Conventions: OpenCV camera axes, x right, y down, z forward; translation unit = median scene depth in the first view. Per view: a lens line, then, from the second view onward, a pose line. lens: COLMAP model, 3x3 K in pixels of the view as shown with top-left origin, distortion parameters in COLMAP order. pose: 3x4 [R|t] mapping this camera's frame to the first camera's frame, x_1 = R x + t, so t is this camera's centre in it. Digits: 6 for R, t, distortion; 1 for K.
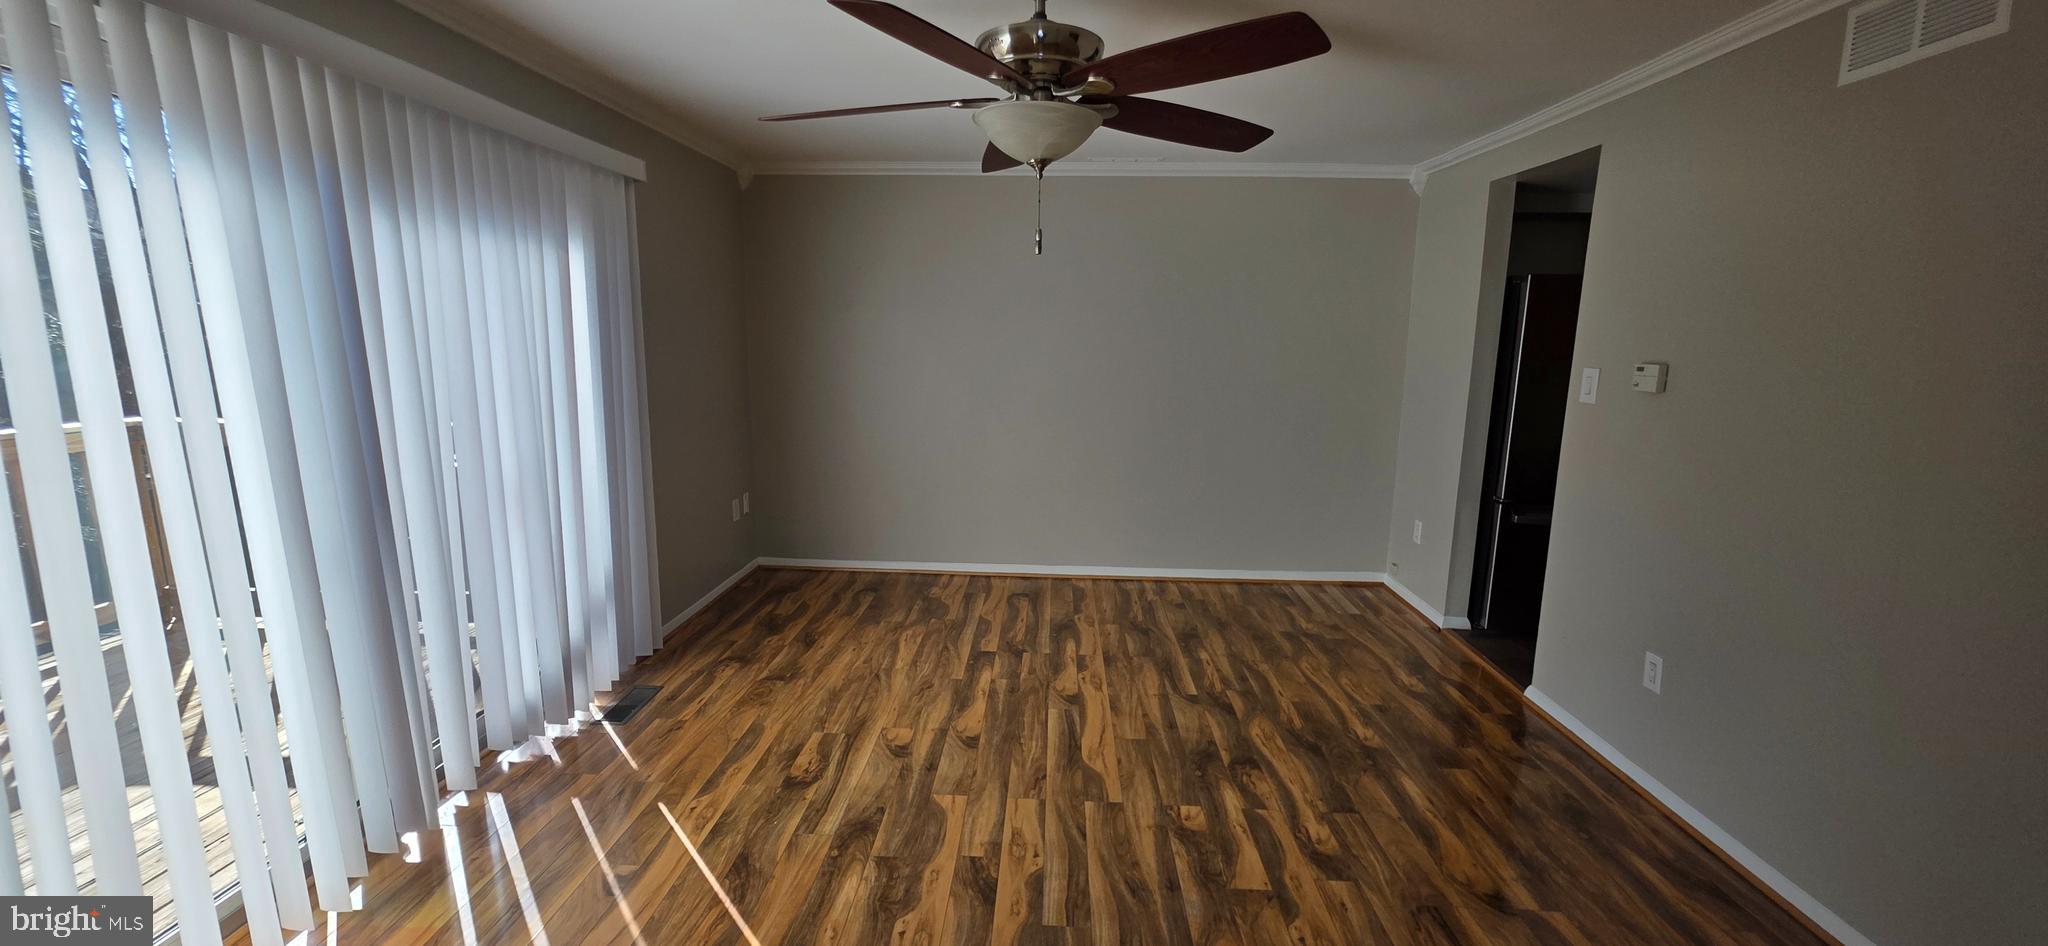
lens RADIAL K [[818.1, 0, 1019.6], [0, 818.1, 471.5], [0, 0, 1]] dist [0.001840, -0.000249]
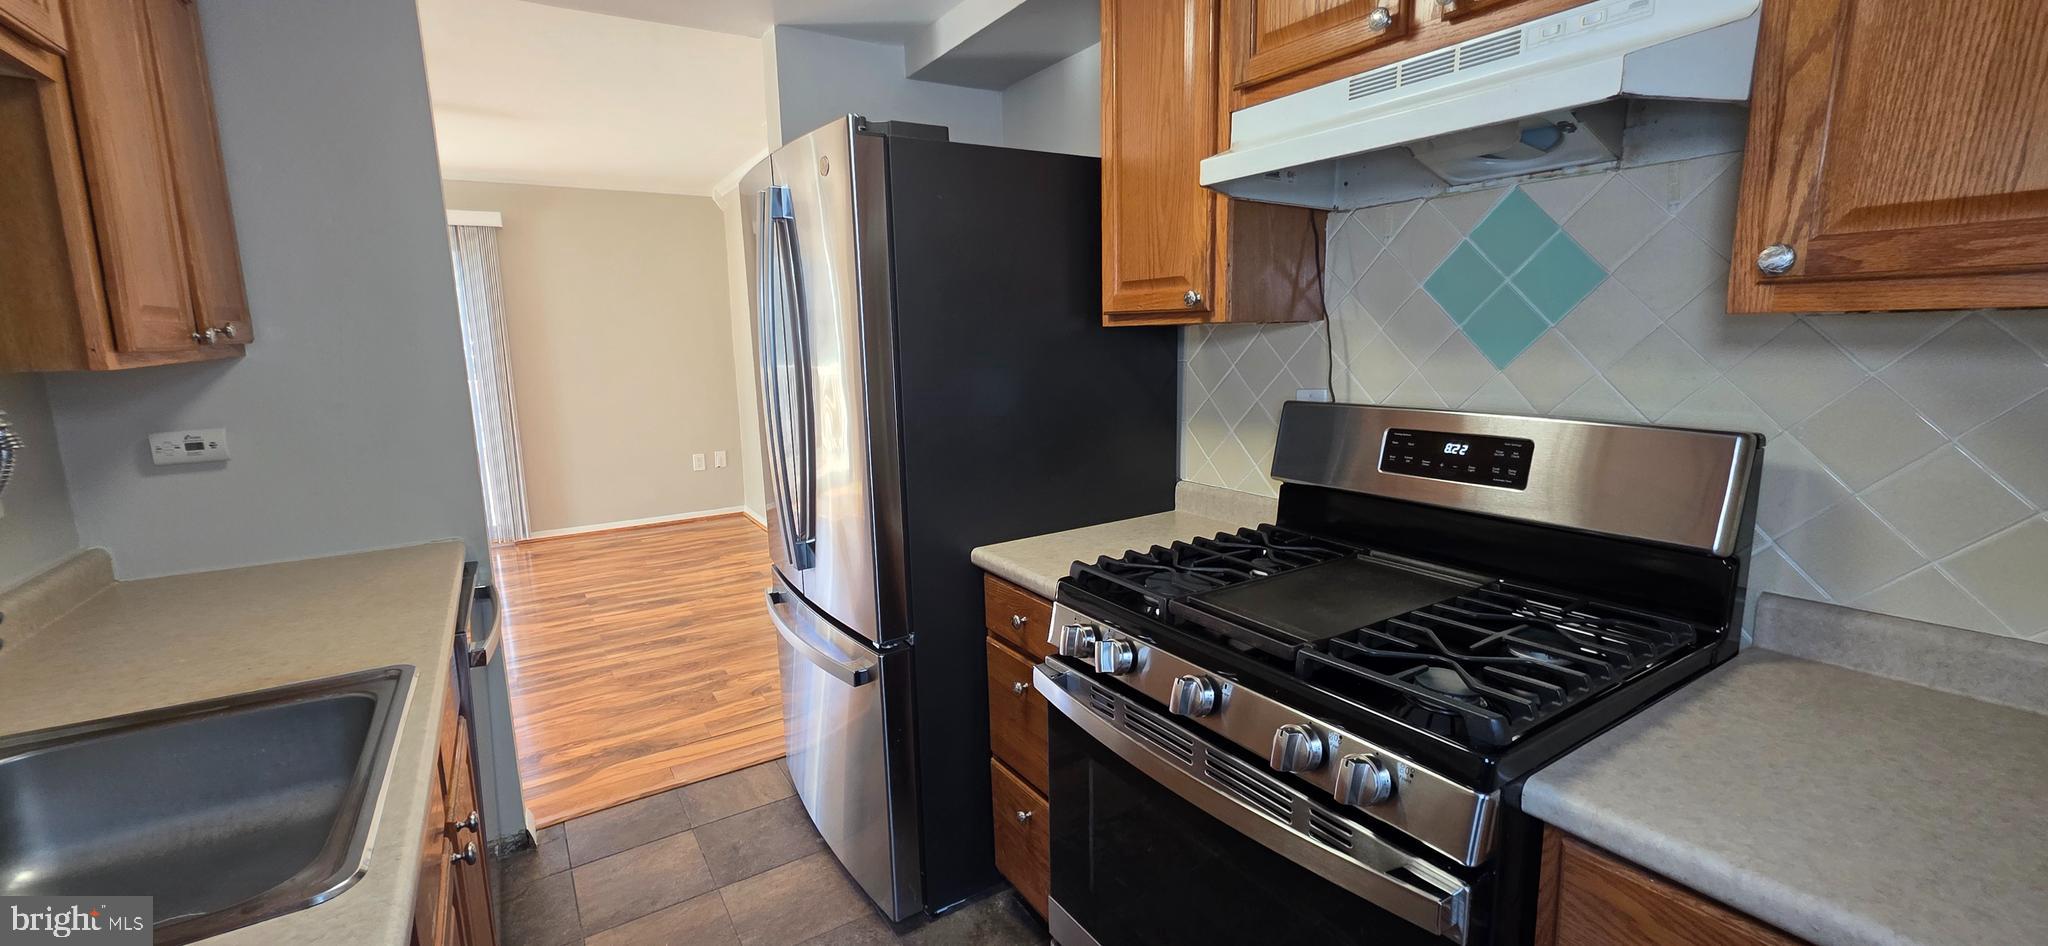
lens RADIAL K [[817.8, 0, 1022.9], [0, 817.8, 469.4], [0, 0, 1]] dist [0.001857, -0.000266]
pose [[0.581813, 0.110334, -0.805804, 1.724166], [-0.110513, 0.992291, 0.056075, -0.123204], [0.805779, 0.056427, 0.589522, 1.149201]]
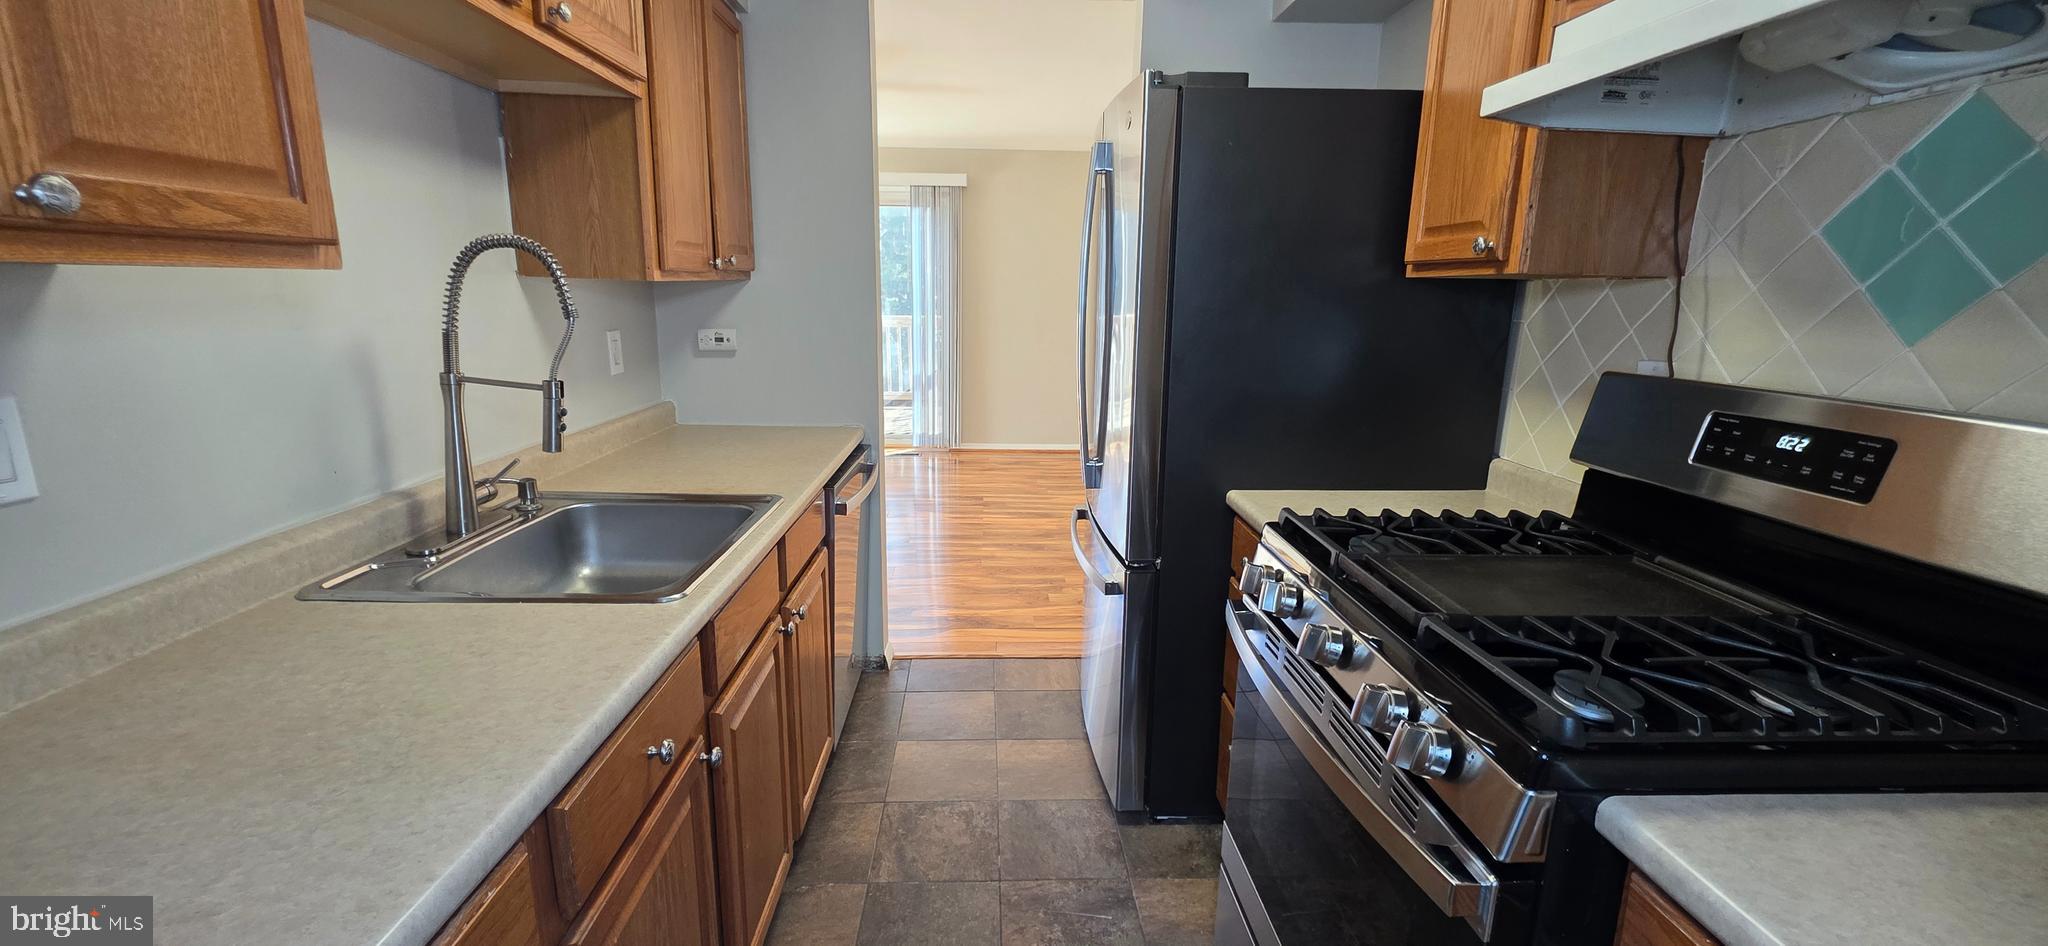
lens RADIAL K [[818.1, 0, 1019.6], [0, 818.1, 471.5], [0, 0, 1]] dist [0.001840, -0.000249]
pose [[0.090741, 0.206410, -0.974249, 1.821335], [-0.185262, 0.964707, 0.187133, -0.128823], [0.978491, 0.163511, 0.125778, 1.250262]]
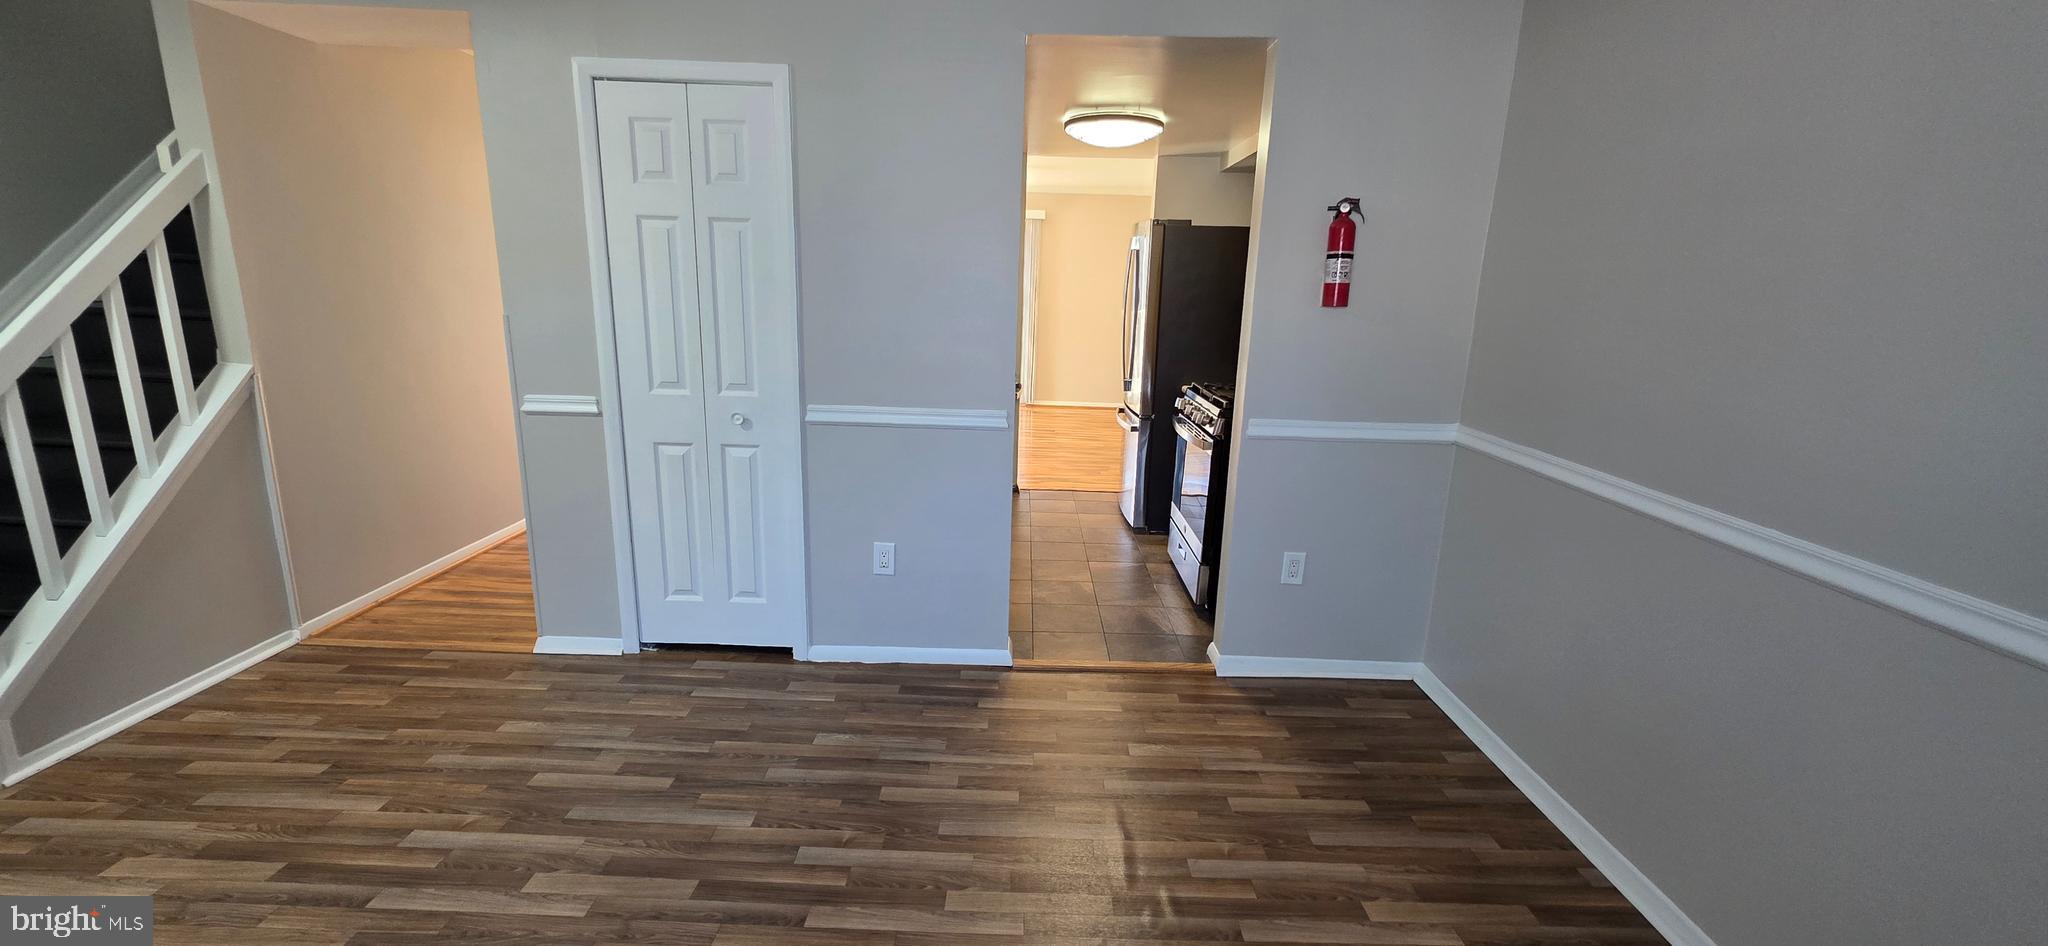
lens RADIAL K [[817.8, 0, 1022.9], [0, 817.8, 469.4], [0, 0, 1]] dist [0.001857, -0.000266]
pose [[0.044677, 0.220083, -0.974457, 2.814129], [-0.199084, 0.957828, 0.207200, -0.134379], [0.978963, 0.184742, 0.086608, 1.078659]]
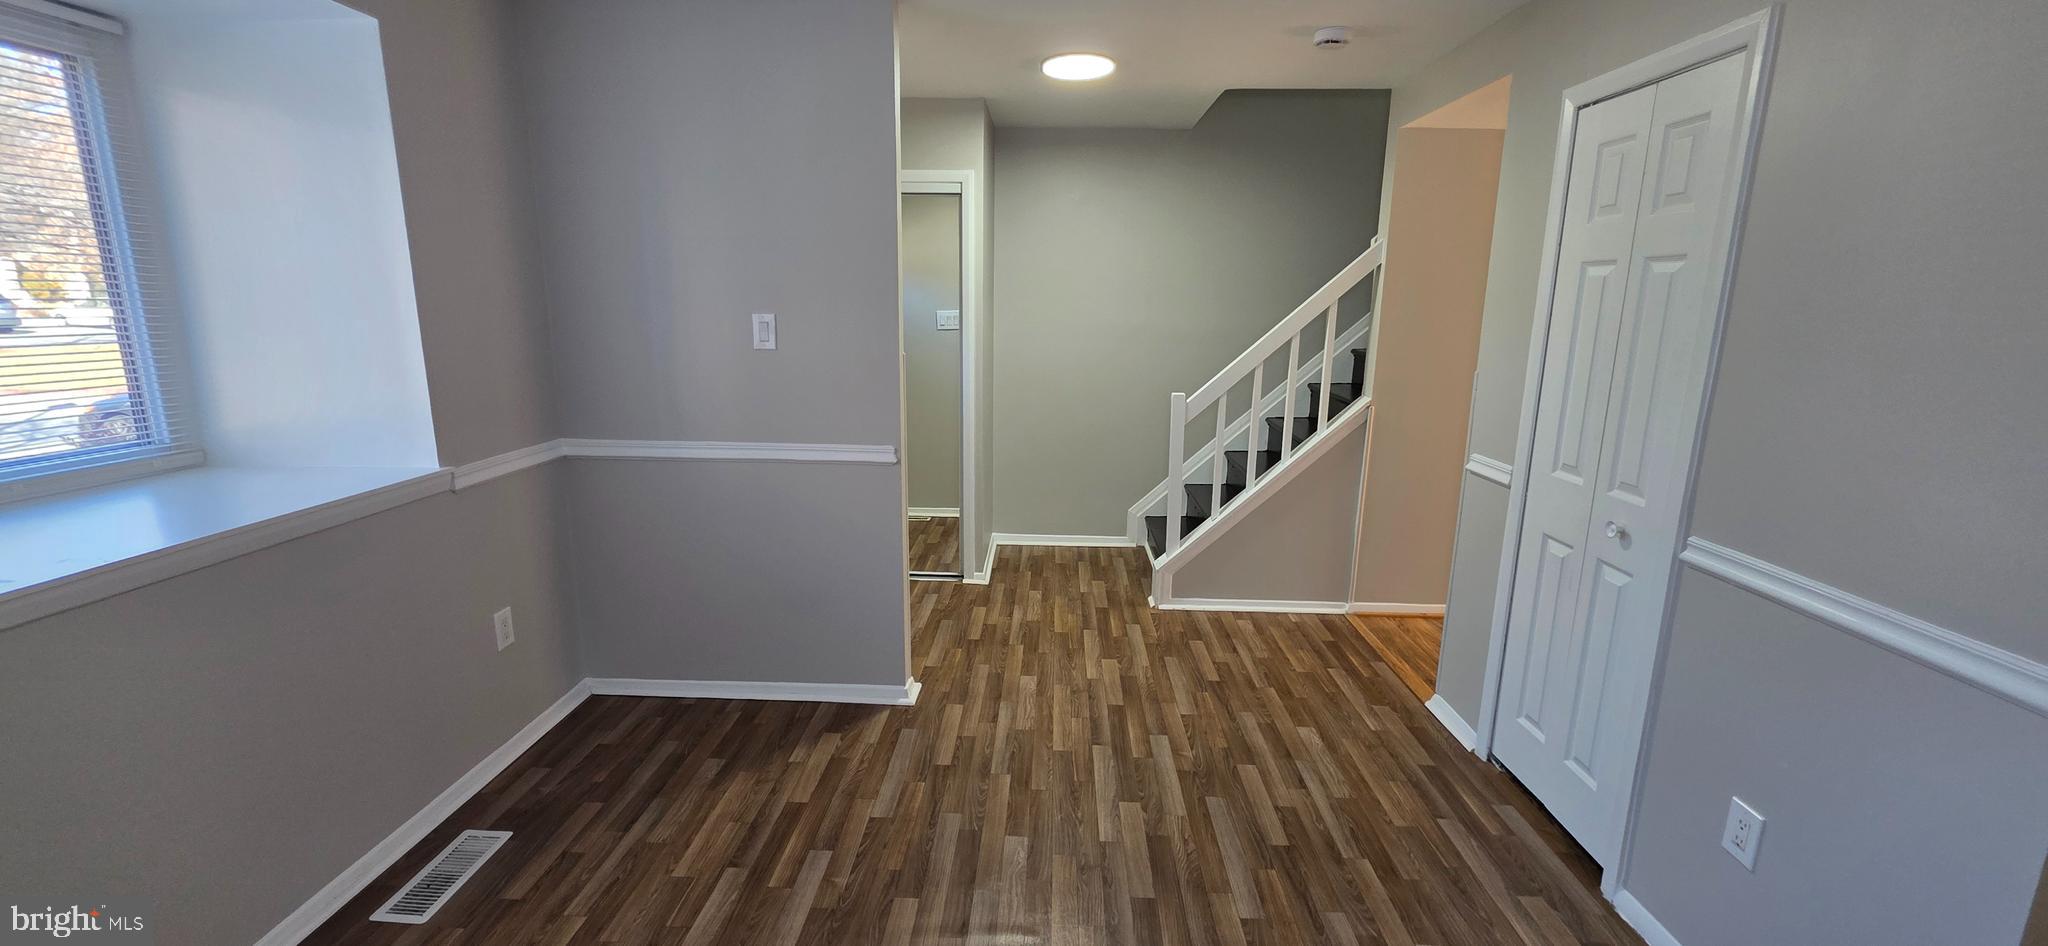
lens RADIAL K [[817.8, 0, 1022.9], [0, 817.8, 469.4], [0, 0, 1]] dist [0.001857, -0.000266]
pose [[-0.999754, -0.018521, -0.012237, 2.315682], [-0.021711, 0.930697, 0.365146, -0.225839], [0.004626, 0.365321, -0.930870, 1.490202]]
